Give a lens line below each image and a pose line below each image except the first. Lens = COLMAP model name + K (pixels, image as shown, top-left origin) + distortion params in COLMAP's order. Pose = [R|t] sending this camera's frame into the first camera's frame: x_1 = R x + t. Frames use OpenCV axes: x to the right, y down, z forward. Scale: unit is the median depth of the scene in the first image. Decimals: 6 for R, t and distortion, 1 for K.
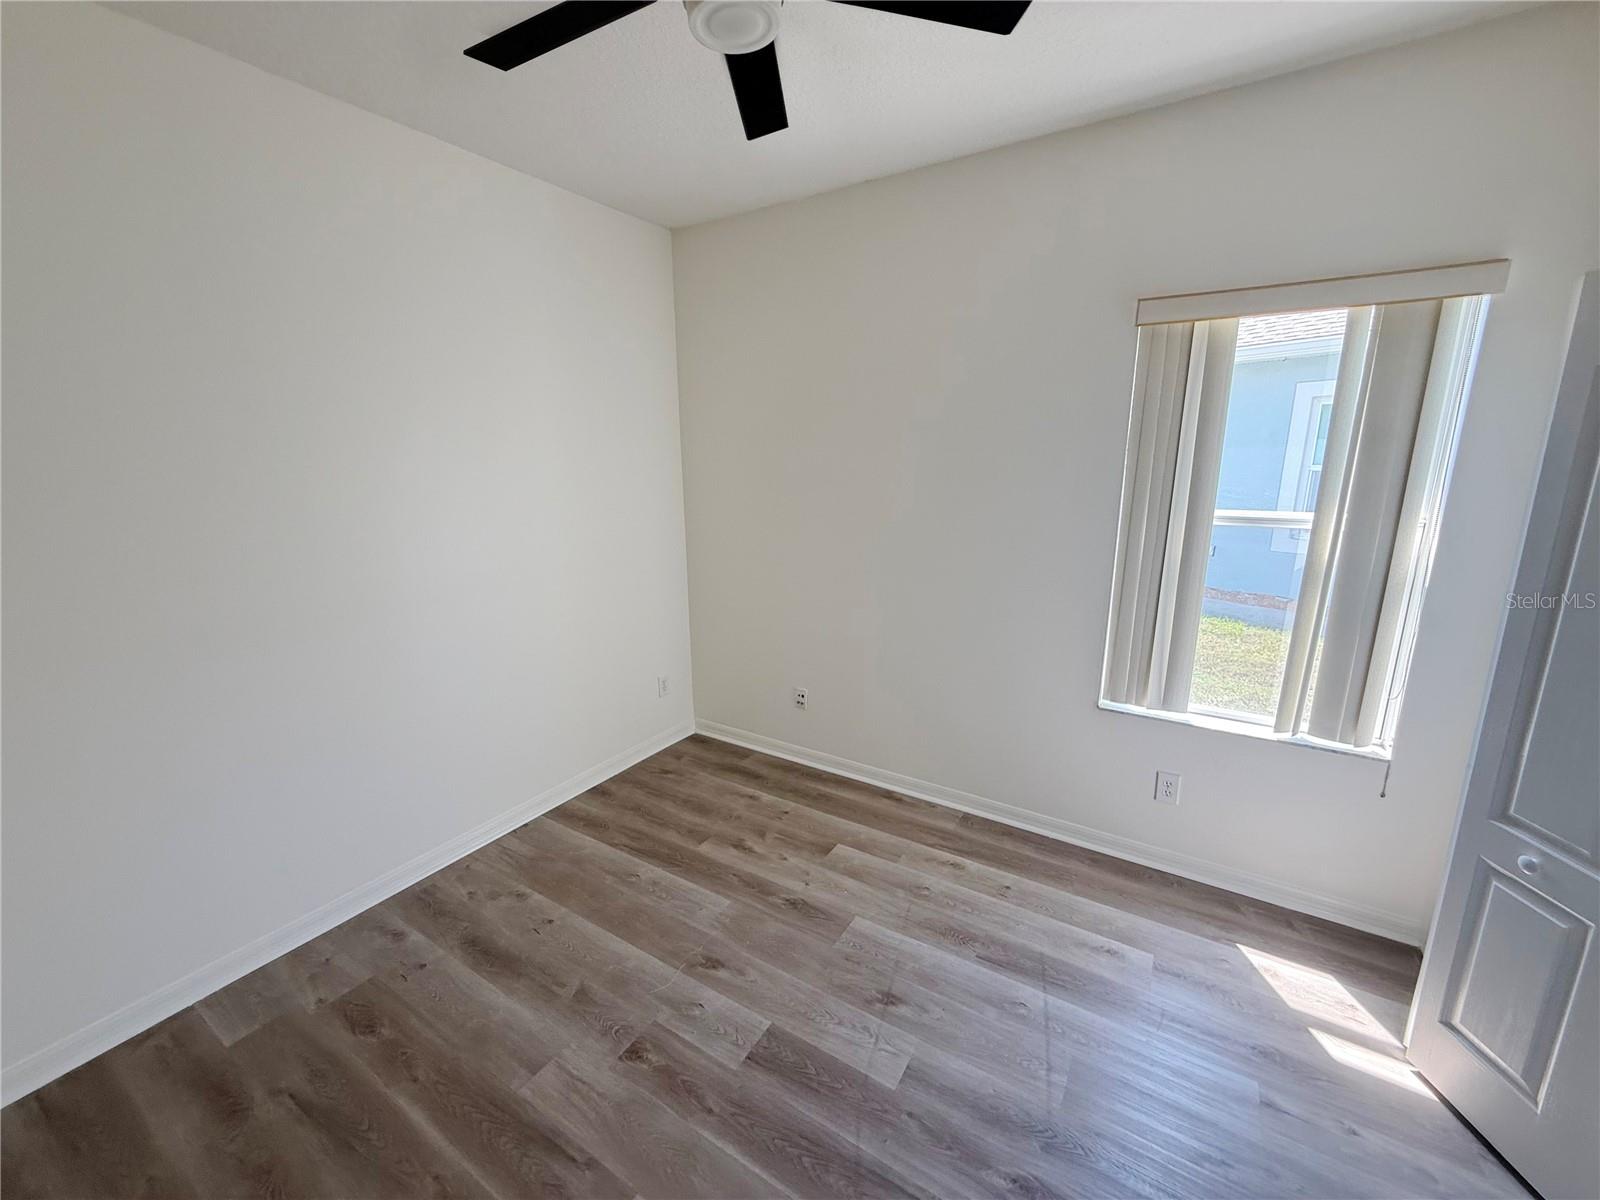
lens RADIAL K [[640.4, 0, 794.7], [0, 640.4, 595.7], [0, 0, 1]] dist [0.001928, -0.000121]
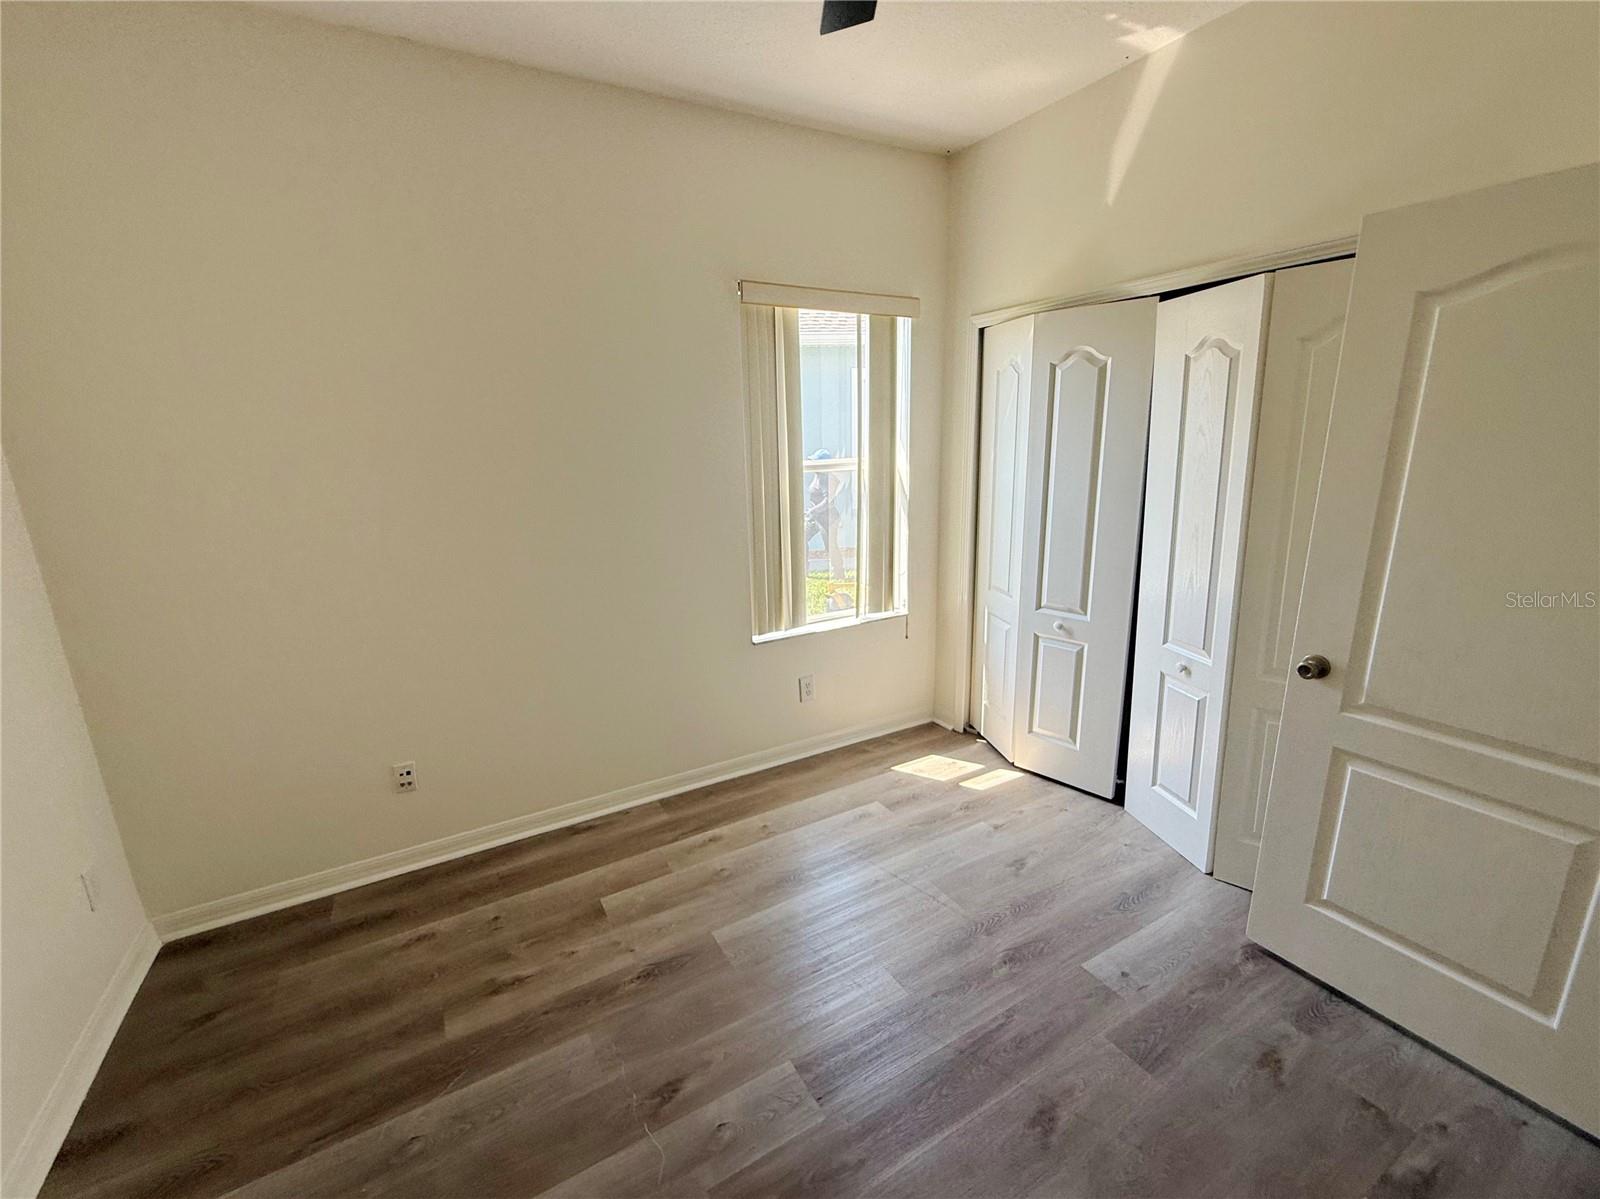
lens RADIAL K [[676.5, 0, 797.8], [0, 676.5, 601.0], [0, 0, 1]] dist [0.000688, 0.000049]
pose [[0.463374, -0.217025, 0.859177, -0.563548], [0.211721, 0.968582, 0.130474, -0.042382], [-0.860499, 0.121448, 0.494764, 0.383286]]
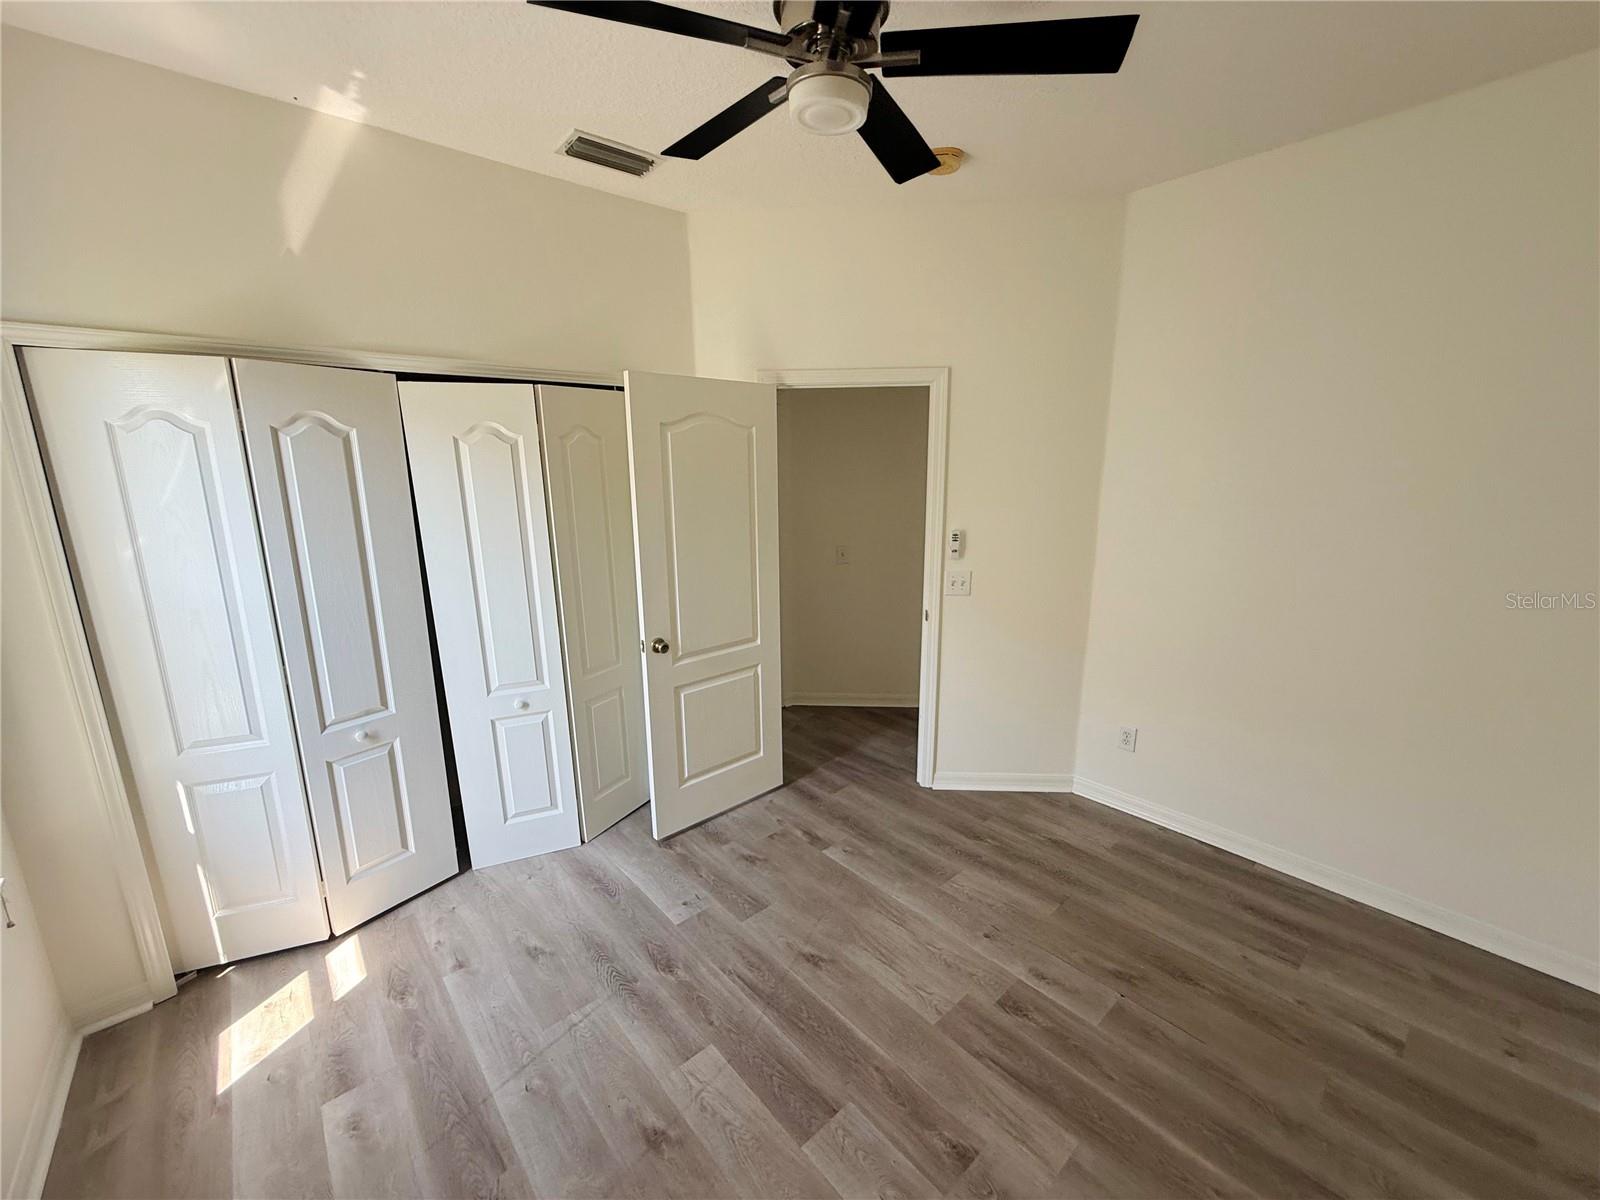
lens RADIAL K [[640.4, 0, 794.9], [0, 640.4, 602.4], [0, 0, 1]] dist [0.001928, -0.000121]
pose [[-0.959182, -0.037627, 0.280275, -0.196230], [0.083747, 0.908854, 0.408621, -0.272253], [-0.270104, 0.415414, -0.868605, 1.188824]]
